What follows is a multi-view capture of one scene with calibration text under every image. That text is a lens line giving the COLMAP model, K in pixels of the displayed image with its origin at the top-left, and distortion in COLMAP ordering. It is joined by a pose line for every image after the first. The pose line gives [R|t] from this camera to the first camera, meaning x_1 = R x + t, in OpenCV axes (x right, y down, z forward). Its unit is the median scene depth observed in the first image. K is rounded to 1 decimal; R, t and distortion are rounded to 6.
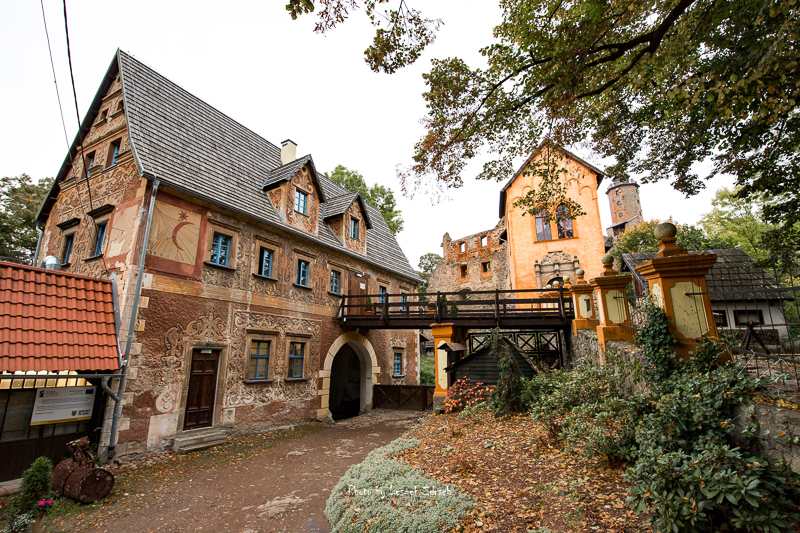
lens RADIAL K [[364.5, 0, 399.9], [0, 364.5, 267.7], [0, 0, 1]] dist [-0.008959, -0.003695]
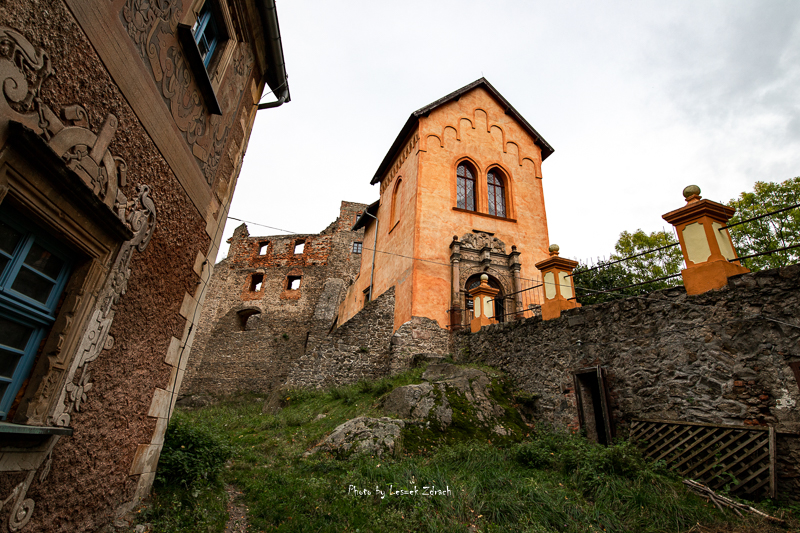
lens RADIAL K [[380.2, 0, 401.8], [0, 380.2, 267.1], [0, 0, 1]] dist [-0.010364, -0.000769]
pose [[0.788820, 0.301738, 0.535459, 0.031264], [-0.206353, 0.950647, -0.231709, 0.352860], [-0.578948, 0.072284, 0.812154, 1.171409]]
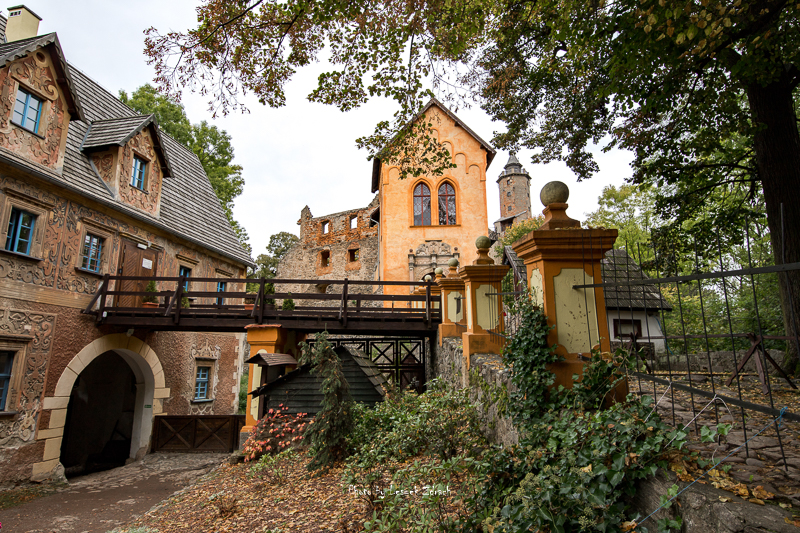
lens RADIAL K [[461.4, 0, 401.1], [0, 461.4, 265.1], [0, 0, 1]] dist [0.013381, -0.004275]
pose [[0.945847, 0.068918, 0.317213, 0.076713], [-0.074897, 0.997169, 0.006679, 0.017777], [-0.315855, -0.030075, 0.948331, 0.104249]]
